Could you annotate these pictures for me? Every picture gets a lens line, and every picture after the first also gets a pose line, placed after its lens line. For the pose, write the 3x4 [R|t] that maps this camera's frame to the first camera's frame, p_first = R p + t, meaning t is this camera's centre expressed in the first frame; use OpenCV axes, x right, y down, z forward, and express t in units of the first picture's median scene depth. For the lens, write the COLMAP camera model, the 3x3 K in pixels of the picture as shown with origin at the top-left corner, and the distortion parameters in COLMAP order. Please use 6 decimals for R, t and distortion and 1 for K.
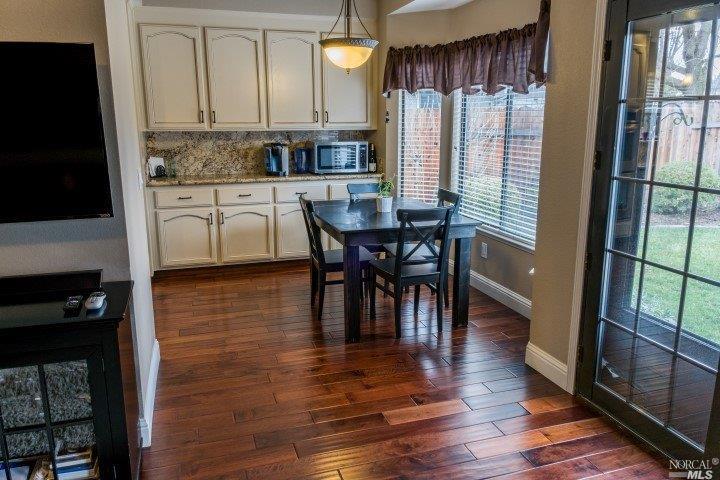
lens RADIAL K [[548.6, 0, 360.0], [0, 548.6, 240.0], [0, 0, 1]] dist [0.009437, 0.003203]
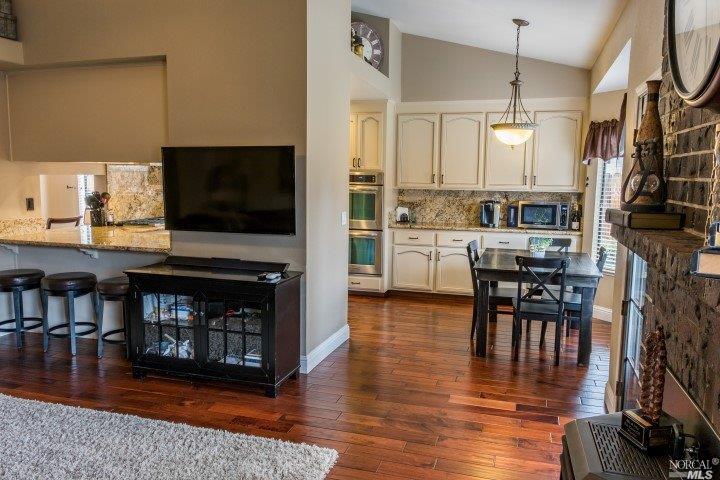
lens RADIAL K [[548.6, 0, 360.0], [0, 548.6, 240.0], [0, 0, 1]] dist [0.009437, 0.003203]
pose [[0.816230, 0.081859, -0.571899, 0.325602], [-0.137445, 0.989003, -0.054603, 0.018277], [0.561140, 0.123173, 0.818505, -0.162976]]
